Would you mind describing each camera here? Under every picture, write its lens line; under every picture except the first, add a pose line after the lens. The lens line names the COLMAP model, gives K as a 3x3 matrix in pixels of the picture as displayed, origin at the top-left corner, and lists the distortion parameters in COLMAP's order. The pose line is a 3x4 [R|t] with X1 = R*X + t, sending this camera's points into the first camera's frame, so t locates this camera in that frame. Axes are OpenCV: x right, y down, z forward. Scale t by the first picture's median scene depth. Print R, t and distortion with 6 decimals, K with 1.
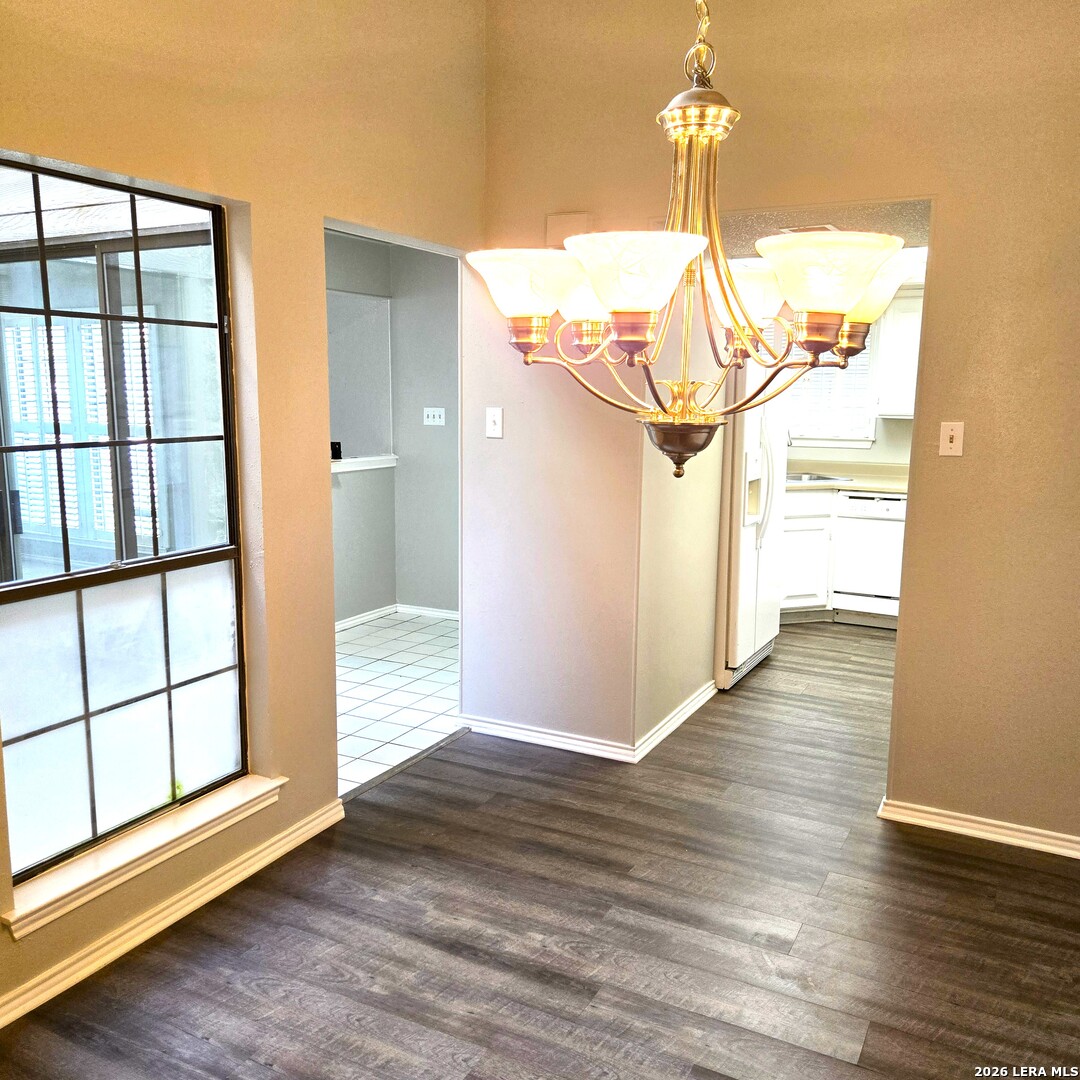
lens RADIAL K [[1018.4, 0, 540.0], [0, 1018.4, 540.0], [0, 0, 1]] dist [0.000218, -0.002341]
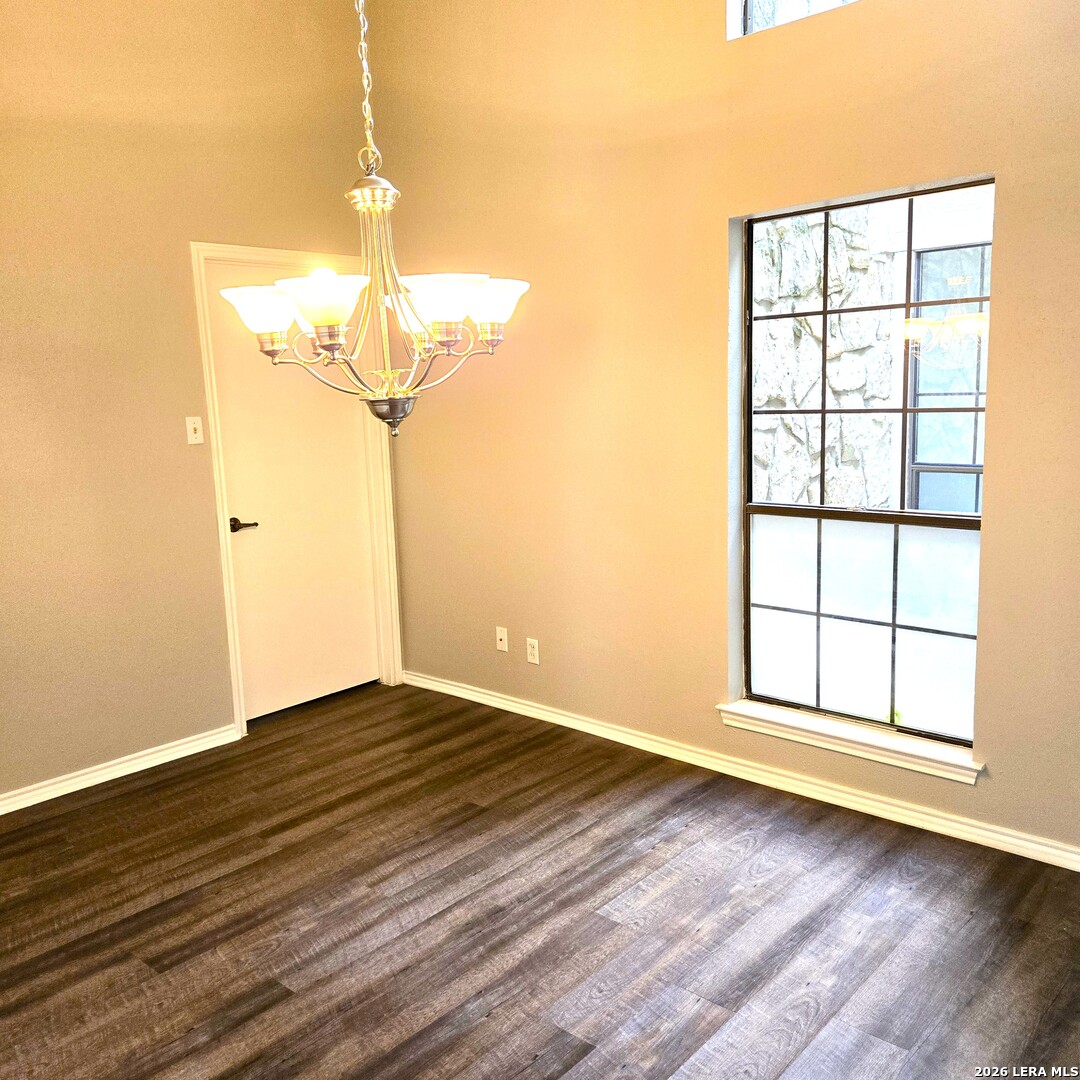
lens RADIAL K [[962.3, 0, 543.3], [0, 962.3, 523.5], [0, 0, 1]] dist [0.067484, -0.006022]
pose [[-0.229928, 0.155240, -0.960746, 0.834087], [-0.135818, 0.972417, 0.189630, -0.134226], [0.963684, 0.174088, -0.202501, 0.874710]]
